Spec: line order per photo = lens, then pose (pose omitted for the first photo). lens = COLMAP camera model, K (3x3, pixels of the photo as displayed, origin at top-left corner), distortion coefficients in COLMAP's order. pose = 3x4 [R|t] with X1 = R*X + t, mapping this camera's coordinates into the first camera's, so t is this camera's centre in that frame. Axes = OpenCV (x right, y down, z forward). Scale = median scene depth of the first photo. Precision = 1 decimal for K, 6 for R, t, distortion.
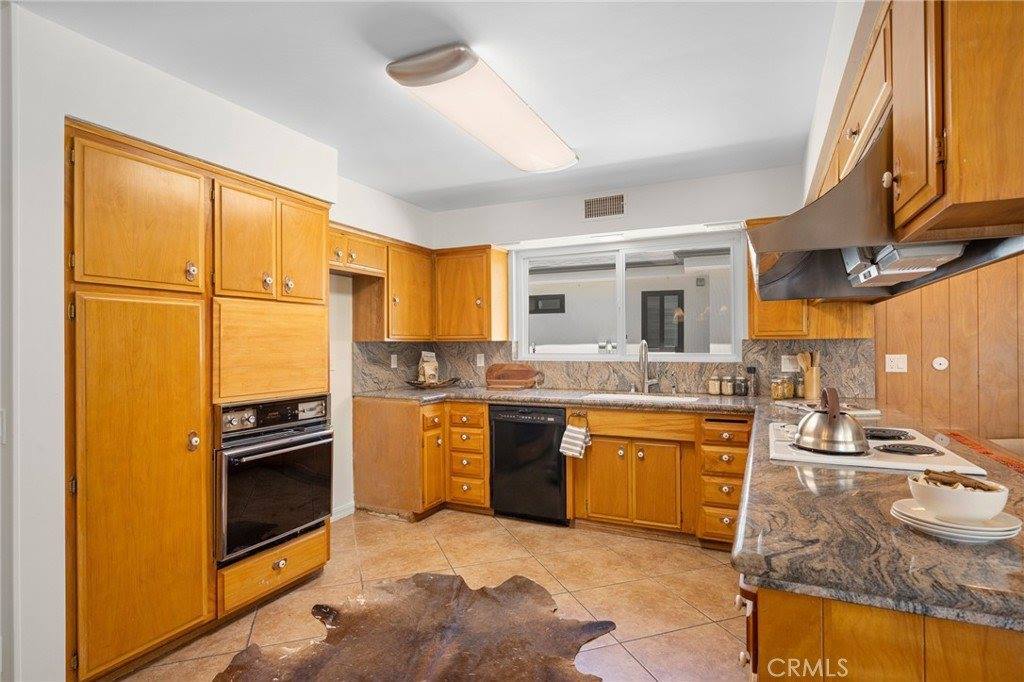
lens RADIAL K [[529.3, 0, 515.1], [0, 529.3, 340.2], [0, 0, 1]] dist [-0.002508, -0.000202]
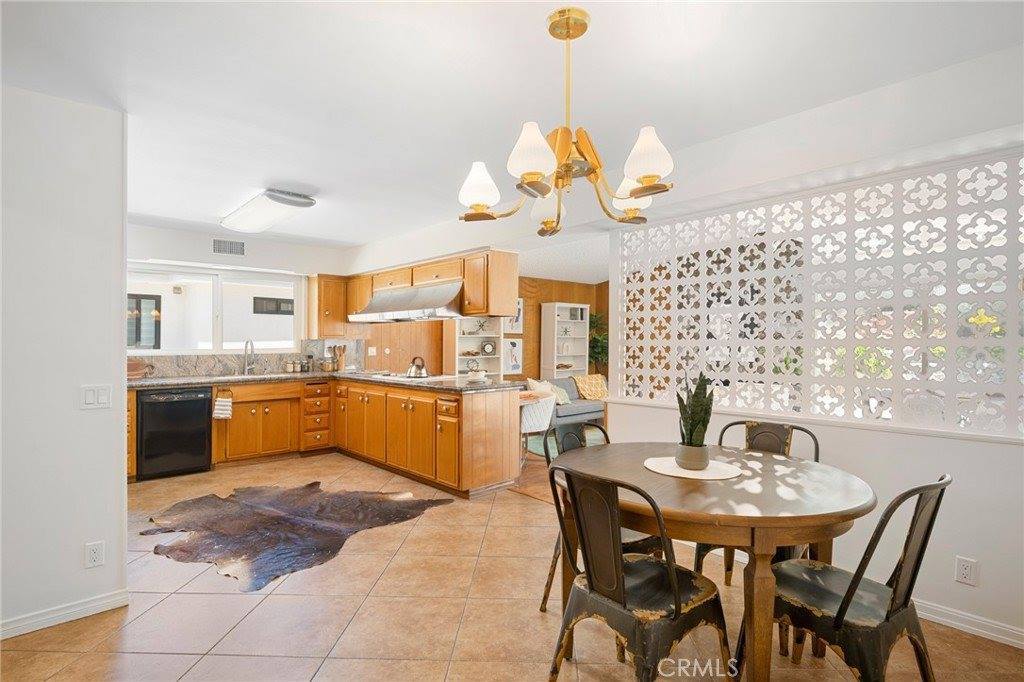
lens RADIAL K [[517.6, 0, 512.9], [0, 517.6, 340.8], [0, 0, 1]] dist [-0.000153, -0.000052]
pose [[0.390405, 0.004506, 0.920632, -0.882692], [-0.005632, 0.999981, -0.002506, 0.003934], [-0.920626, -0.004206, 0.390423, -0.291562]]
